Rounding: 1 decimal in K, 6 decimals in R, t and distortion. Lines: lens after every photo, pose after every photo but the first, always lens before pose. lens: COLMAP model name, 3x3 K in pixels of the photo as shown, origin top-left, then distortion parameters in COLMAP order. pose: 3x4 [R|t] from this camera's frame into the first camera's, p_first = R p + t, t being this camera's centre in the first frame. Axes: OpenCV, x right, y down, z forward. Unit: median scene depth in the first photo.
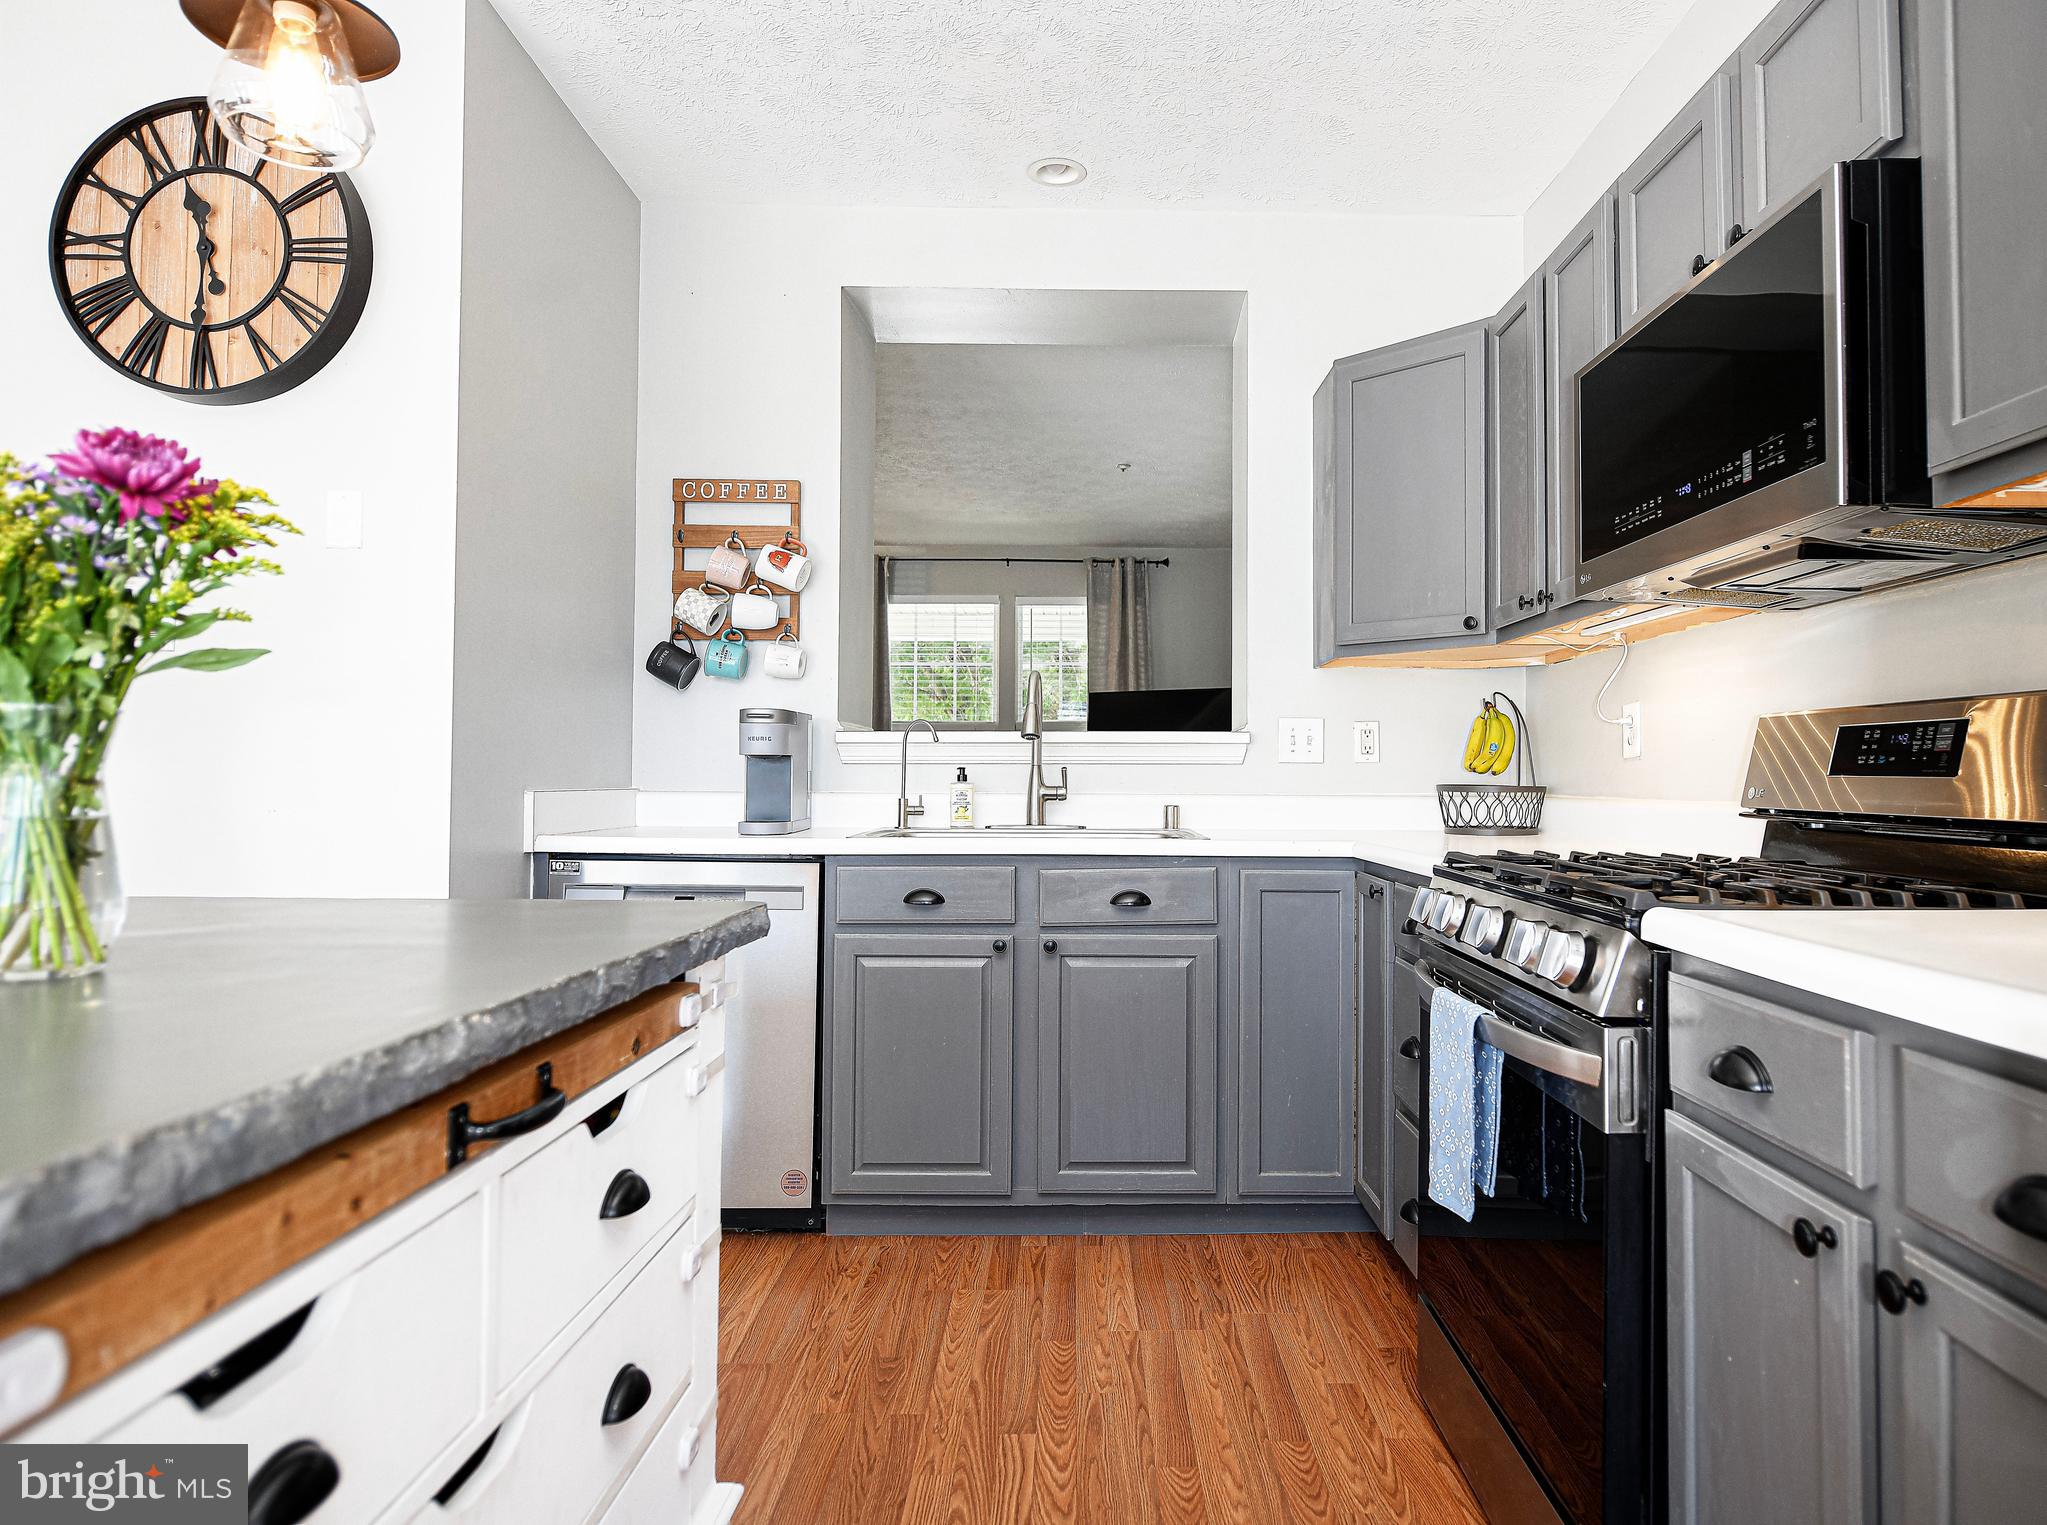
lens RADIAL K [[1236.8, 0, 1104.3], [0, 1236.8, 750.3], [0, 0, 1]] dist [-0.003742, -0.003573]
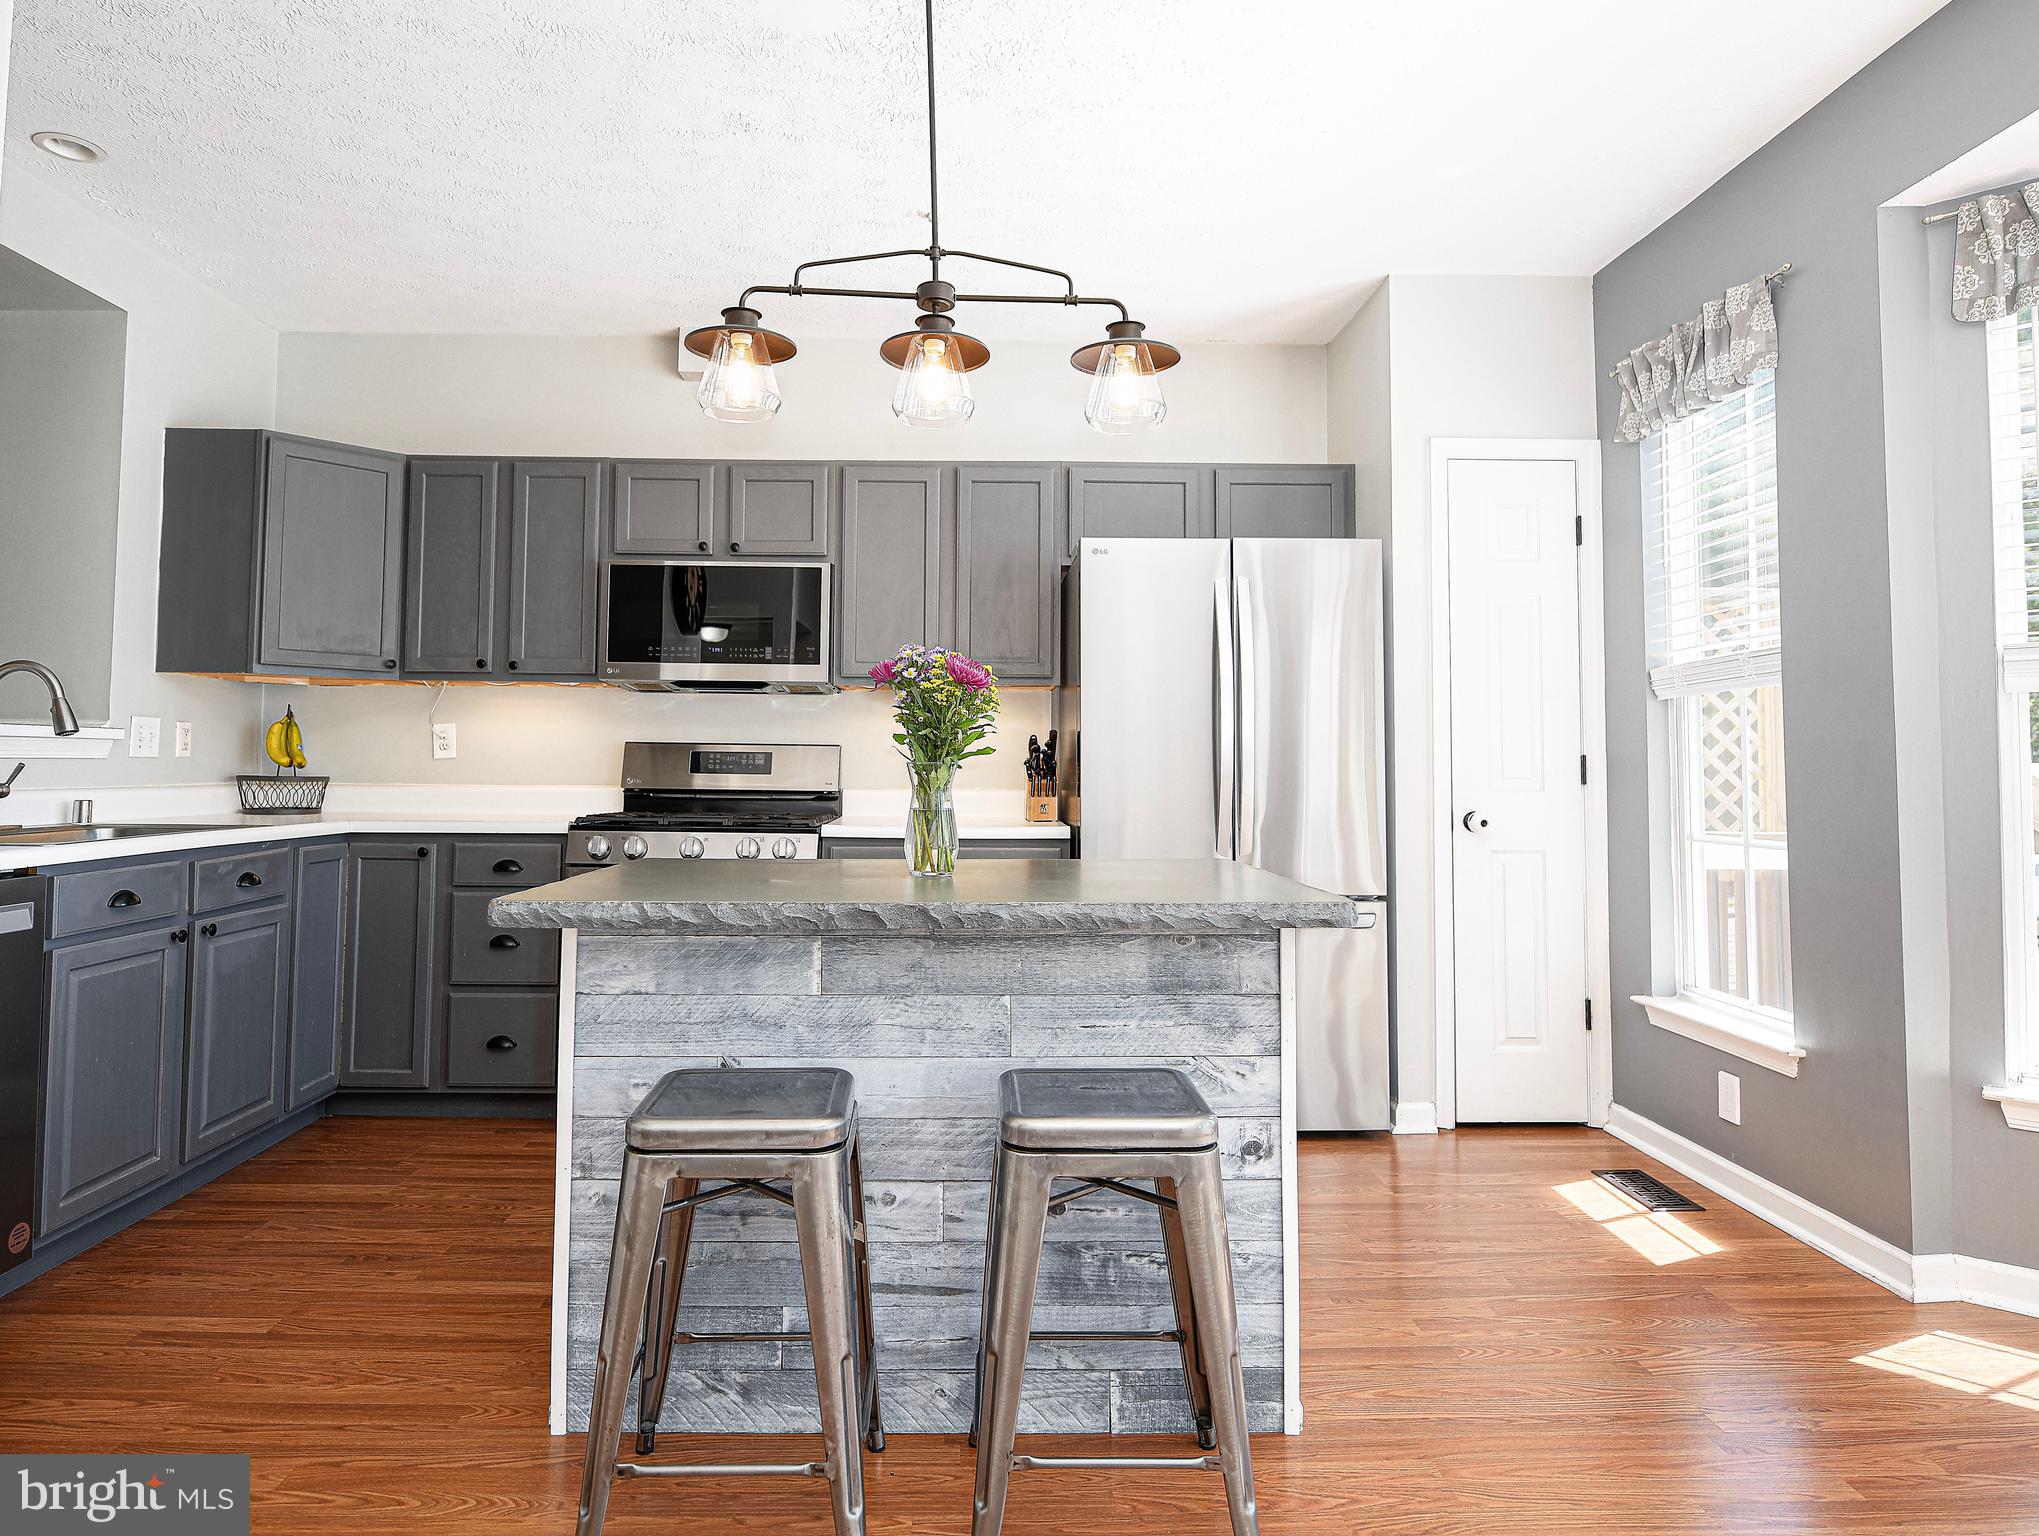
lens RADIAL K [[1191.2, 0, 983.6], [0, 1191.2, 705.9], [0, 0, 1]] dist [-0.005995, -0.003467]
pose [[0.005942, 0.044774, 0.998979, -1.286839], [-0.031875, 0.998498, -0.044563, -0.018079], [-0.999474, -0.031578, 0.007360, 0.361528]]
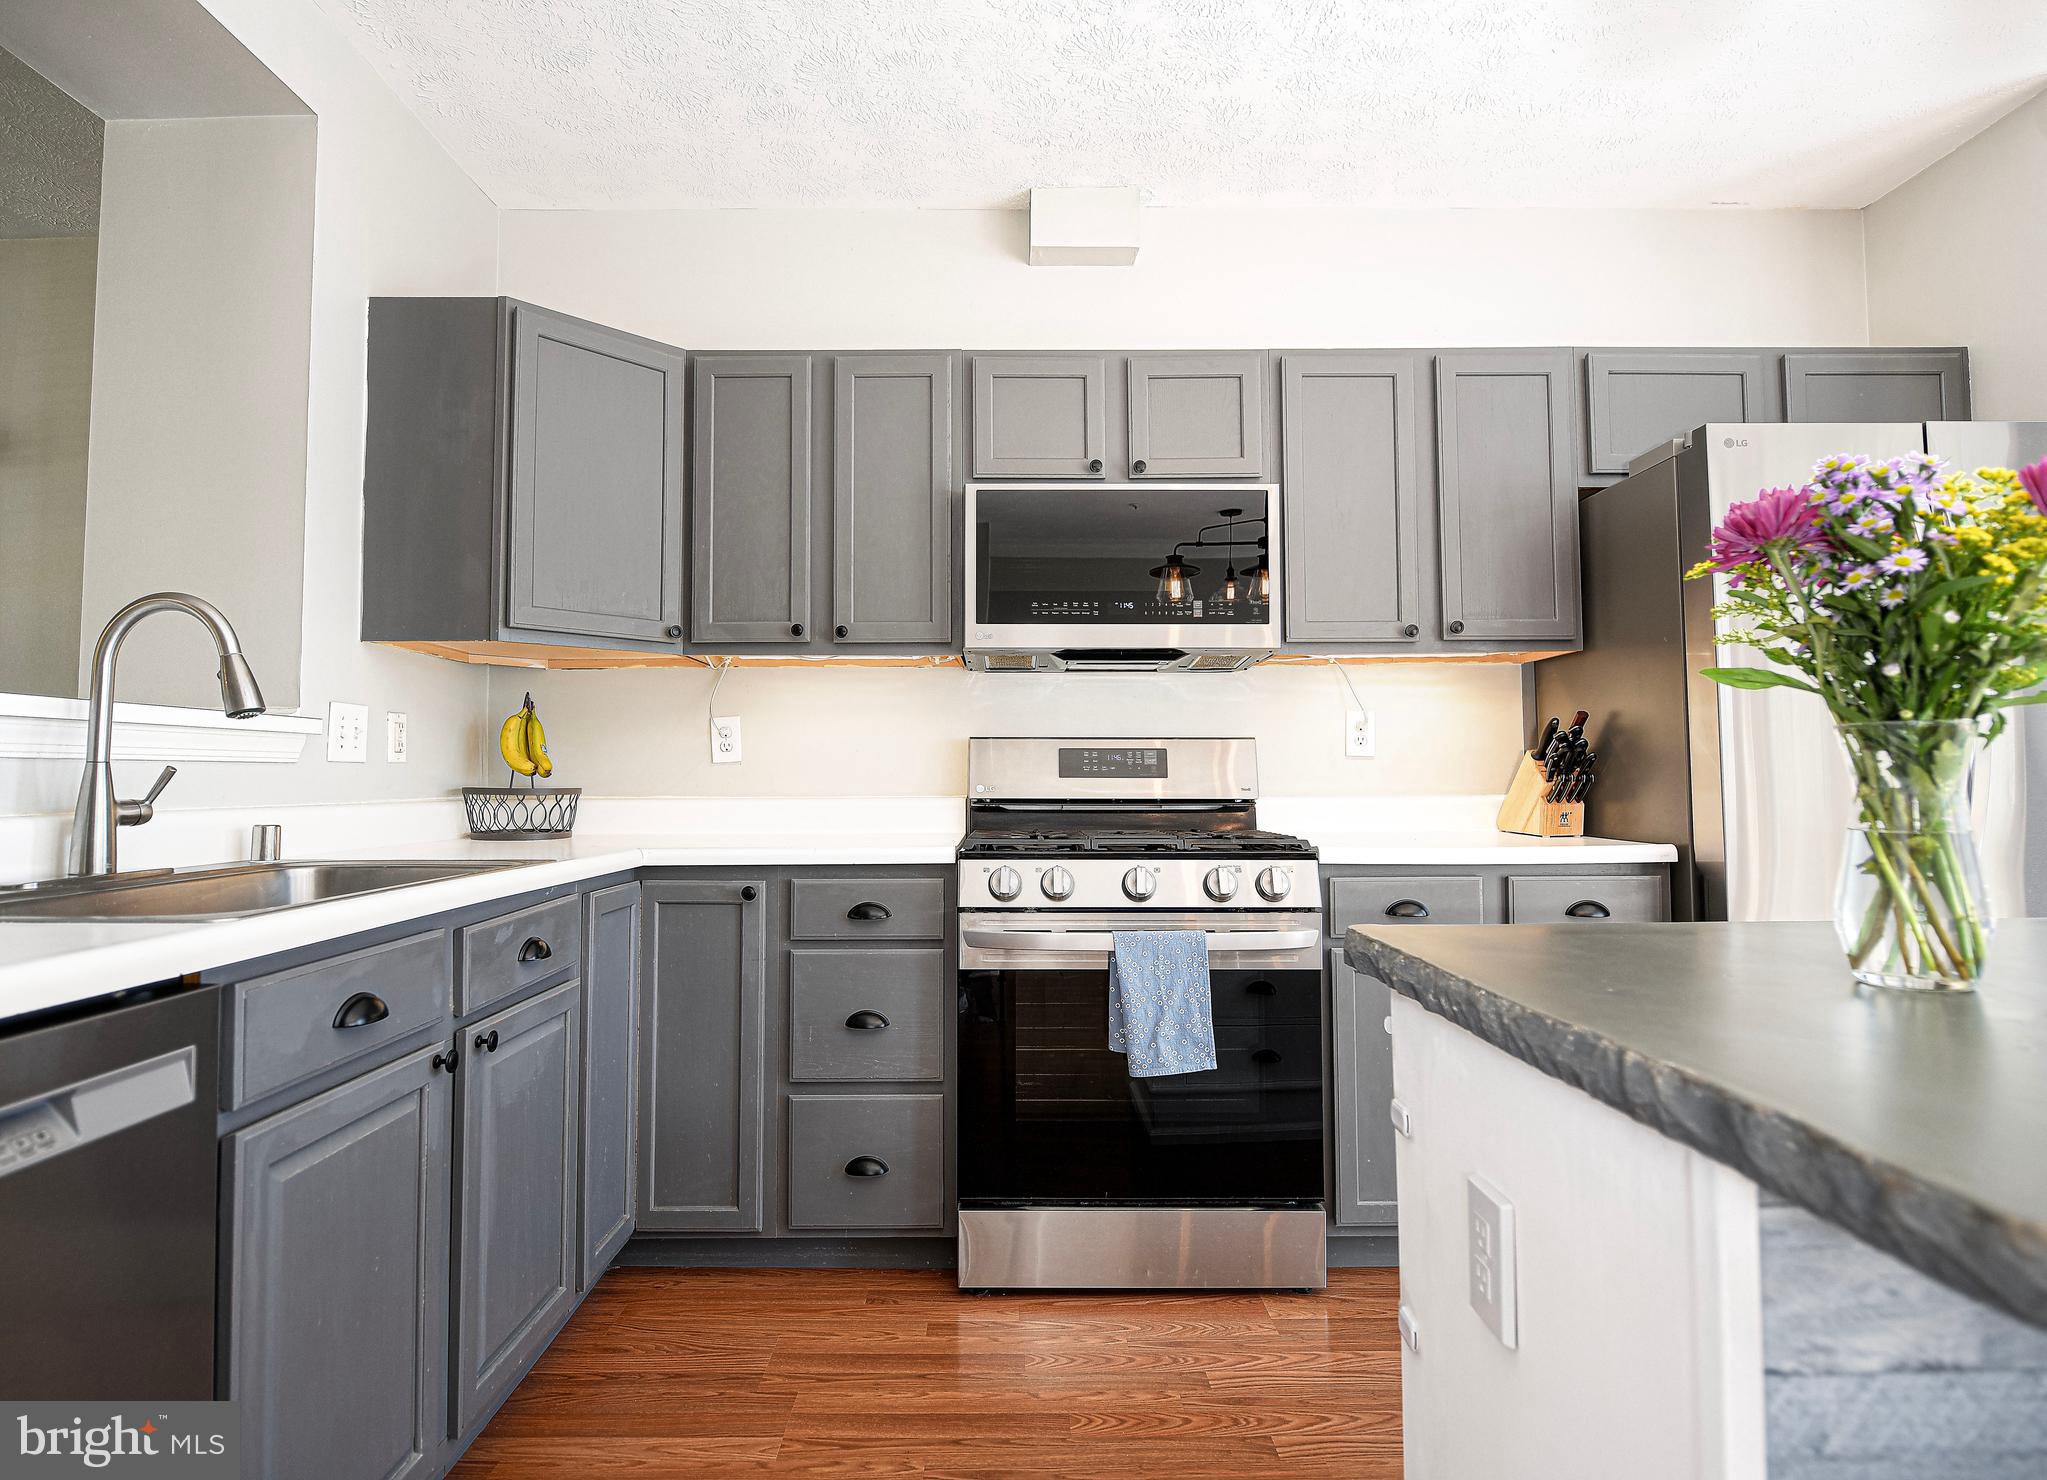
lens RADIAL K [[1063.3, 0, 1020.1], [0, 1063.3, 726.8], [0, 0, 1]] dist [-0.013049, 0.000886]
pose [[0.016119, 0.043571, 0.998920, -0.707498], [-0.019153, 0.998880, -0.043260, 0.012285], [-0.999687, -0.018435, 0.016936, 0.829730]]
